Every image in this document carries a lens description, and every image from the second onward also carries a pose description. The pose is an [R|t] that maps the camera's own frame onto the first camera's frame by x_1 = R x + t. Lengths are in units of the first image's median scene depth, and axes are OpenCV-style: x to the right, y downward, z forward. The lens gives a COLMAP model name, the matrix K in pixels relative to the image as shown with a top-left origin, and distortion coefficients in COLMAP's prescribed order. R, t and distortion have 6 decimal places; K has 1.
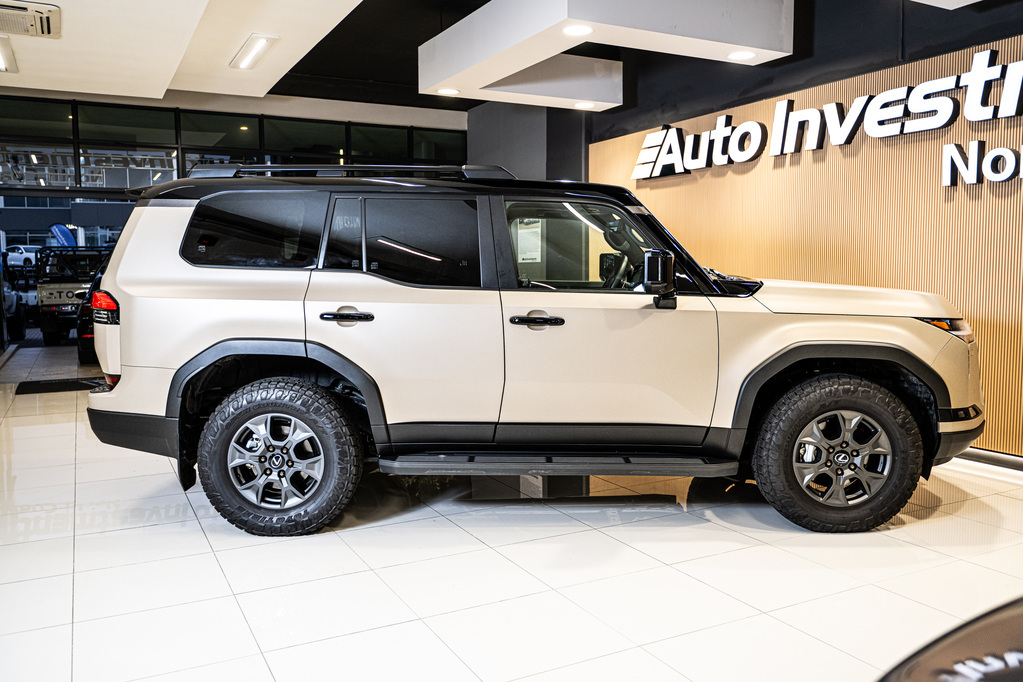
lens RADIAL K [[831.3, 0, 511.7], [0, 831.3, 342.7], [0, 0, 1]] dist [0.015452, -0.002615]
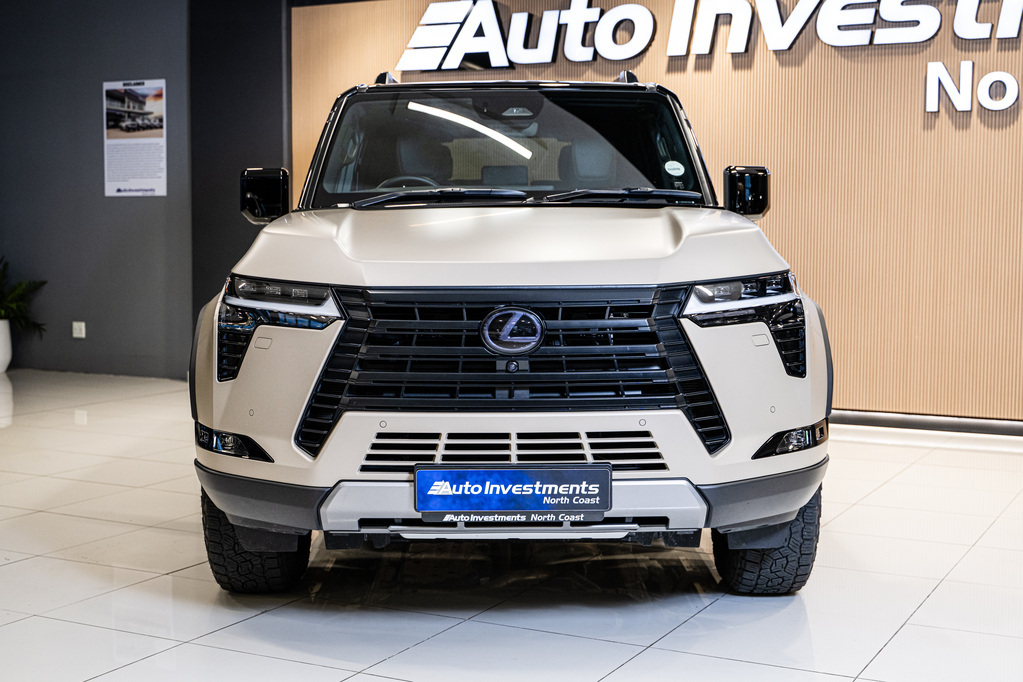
lens RADIAL K [[1420.3, 0, 511.5], [0, 1420.3, 342.3], [0, 0, 1]] dist [0.007356, 0.000000]
pose [[0.817034, -0.027330, 0.575942, -0.505422], [0.035734, 0.999356, -0.003272, 0.027597], [-0.575482, 0.023254, 0.817484, 0.054258]]
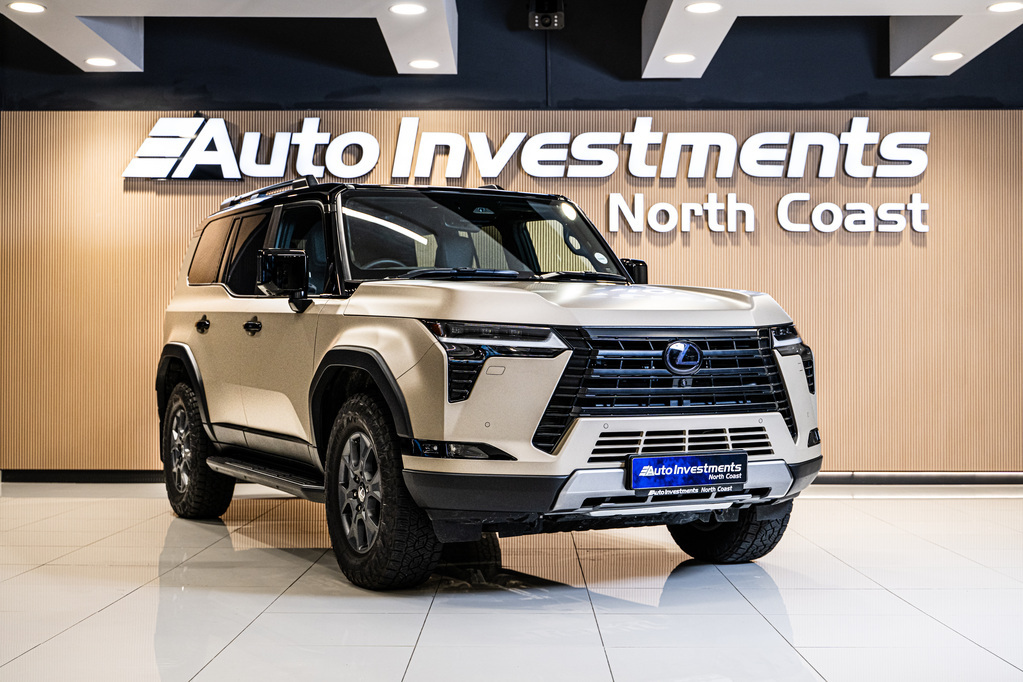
lens RADIAL K [[1420.3, 0, 510.2], [0, 1420.3, 343.3], [0, 0, 1]] dist [0.007356, 0.000000]
pose [[0.466570, 0.029505, 0.883992, -0.882838], [0.072702, 0.994782, -0.071575, 0.059550], [-0.881491, 0.097663, 0.461990, 0.215243]]
